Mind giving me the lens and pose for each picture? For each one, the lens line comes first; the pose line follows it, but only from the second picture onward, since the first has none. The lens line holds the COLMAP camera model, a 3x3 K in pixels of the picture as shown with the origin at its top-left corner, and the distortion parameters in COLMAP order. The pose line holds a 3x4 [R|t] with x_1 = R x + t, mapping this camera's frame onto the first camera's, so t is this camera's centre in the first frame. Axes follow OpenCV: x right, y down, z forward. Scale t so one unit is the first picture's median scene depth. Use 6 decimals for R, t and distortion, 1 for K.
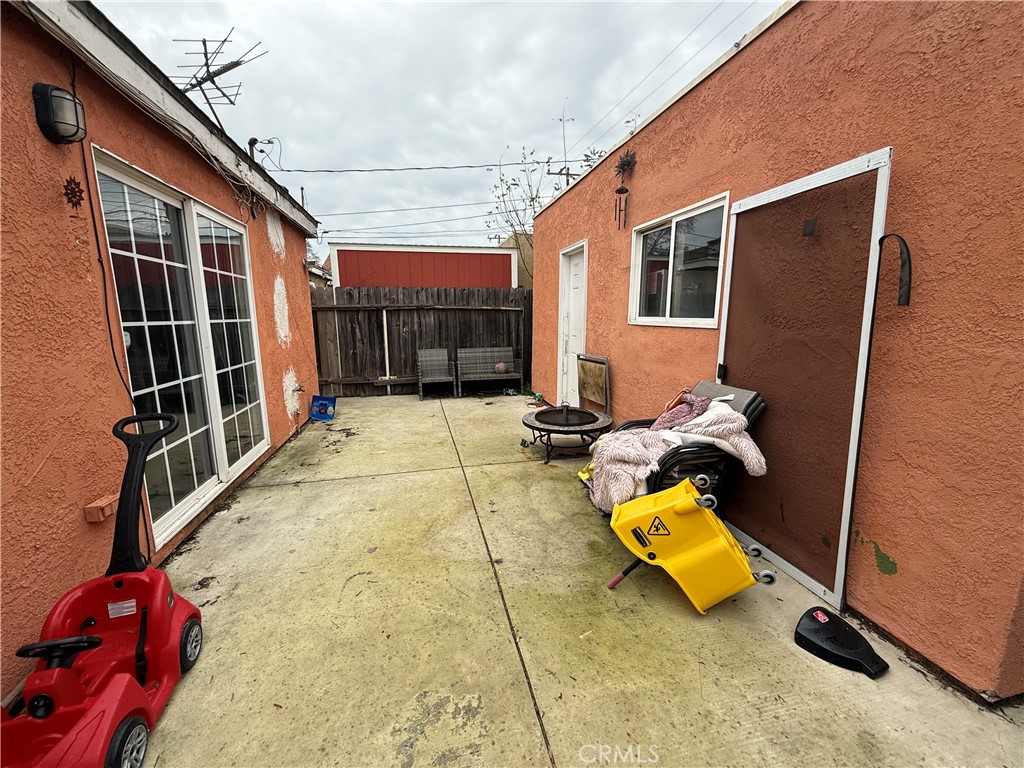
lens RADIAL K [[408.0, 0, 509.8], [0, 408.0, 384.6], [0, 0, 1]] dist [0.001334, -0.000103]
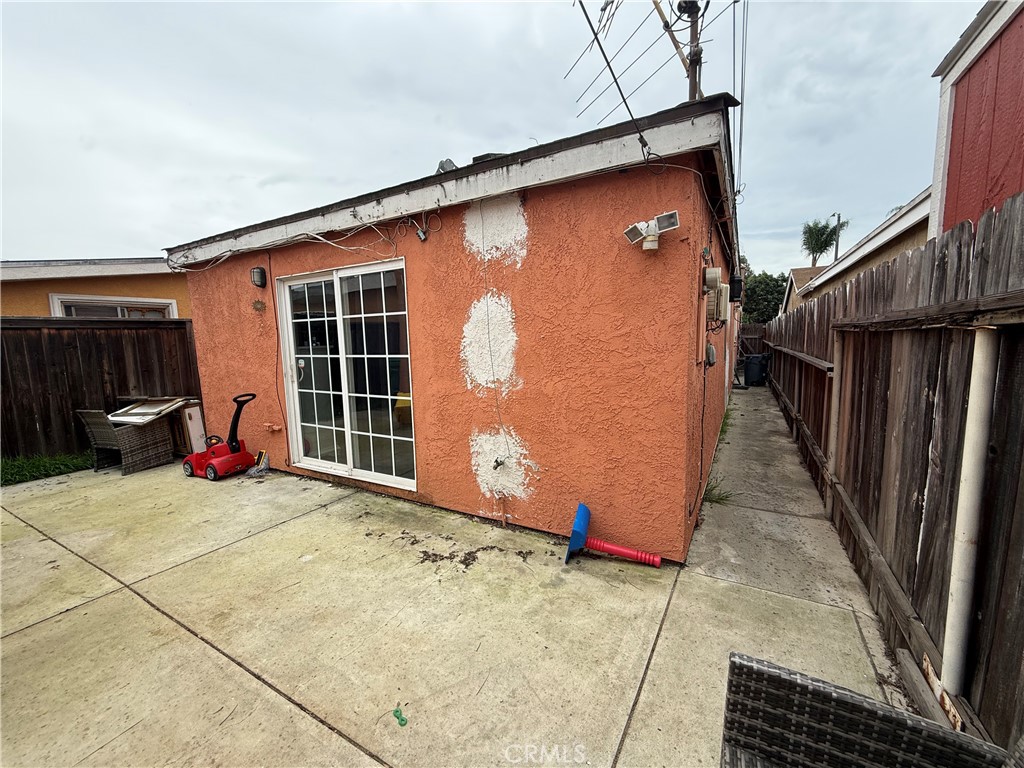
lens RADIAL K [[408.0, 0, 509.2], [0, 408.0, 386.4], [0, 0, 1]] dist [0.001334, -0.000103]
pose [[-0.674251, 0.107714, -0.730605, -0.086197], [-0.097823, 0.967562, 0.232927, -0.343927], [0.731995, 0.228521, -0.641843, 1.848313]]
